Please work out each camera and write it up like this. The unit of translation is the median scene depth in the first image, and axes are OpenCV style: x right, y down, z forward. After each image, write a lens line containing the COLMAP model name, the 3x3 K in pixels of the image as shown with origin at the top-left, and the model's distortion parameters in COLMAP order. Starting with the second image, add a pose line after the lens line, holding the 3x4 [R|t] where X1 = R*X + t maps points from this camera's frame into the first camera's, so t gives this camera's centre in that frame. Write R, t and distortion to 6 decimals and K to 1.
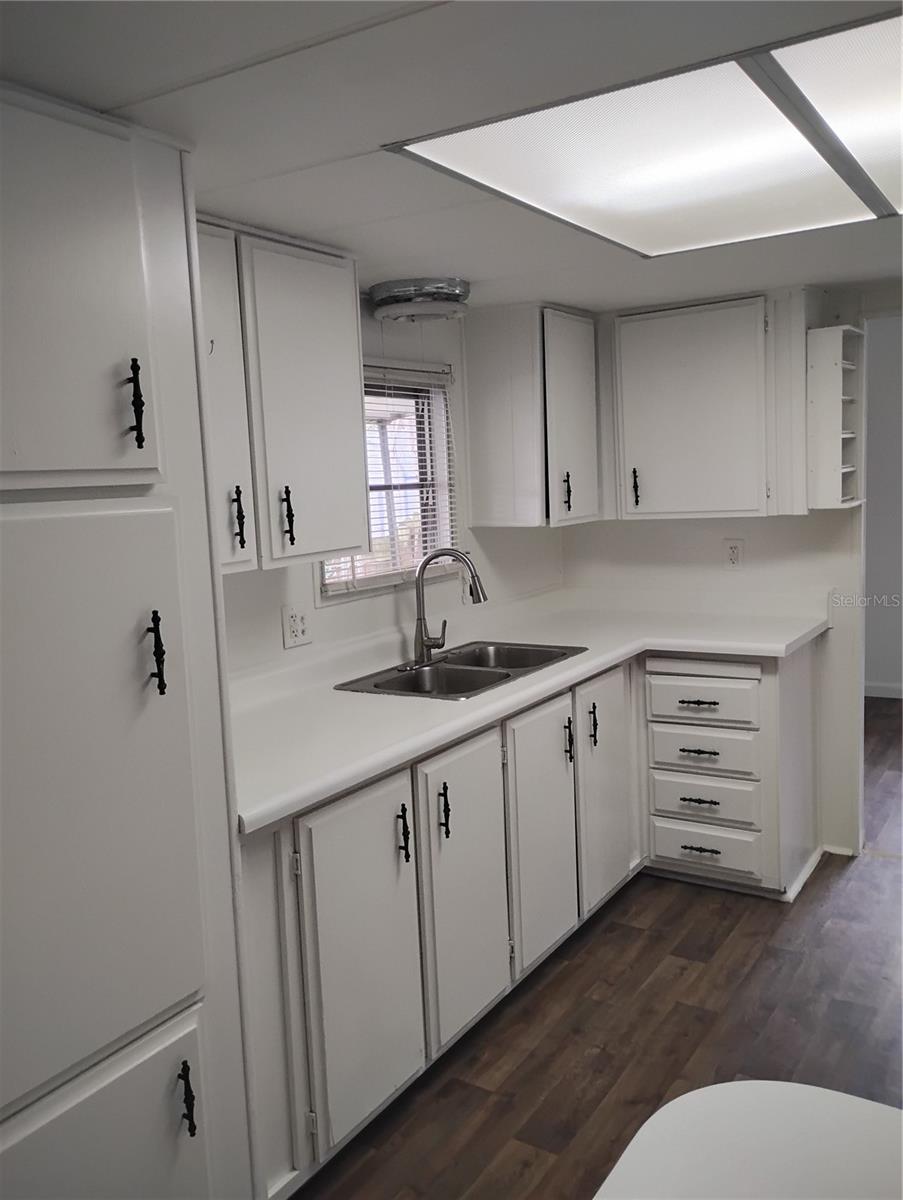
lens RADIAL K [[990.4, 0, 453.1], [0, 990.4, 602.9], [0, 0, 1]] dist [0.056820, -0.084671]
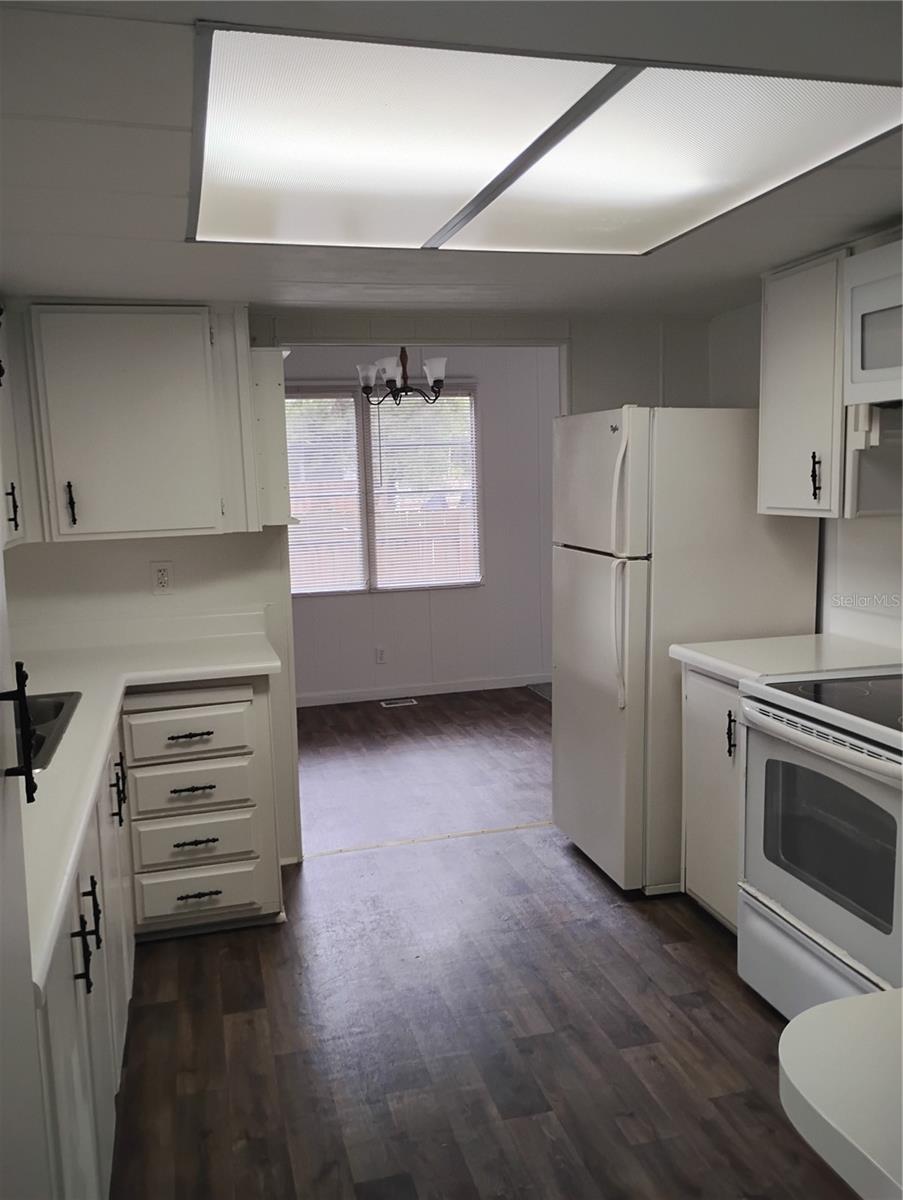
lens RADIAL K [[990.4, 0, 453.1], [0, 990.4, 602.9], [0, 0, 1]] dist [0.056820, -0.084671]
pose [[0.671683, -0.065389, 0.737947, -0.258645], [0.093227, 0.995639, 0.003368, -0.002595], [-0.734949, 0.066534, 0.674850, 0.189795]]
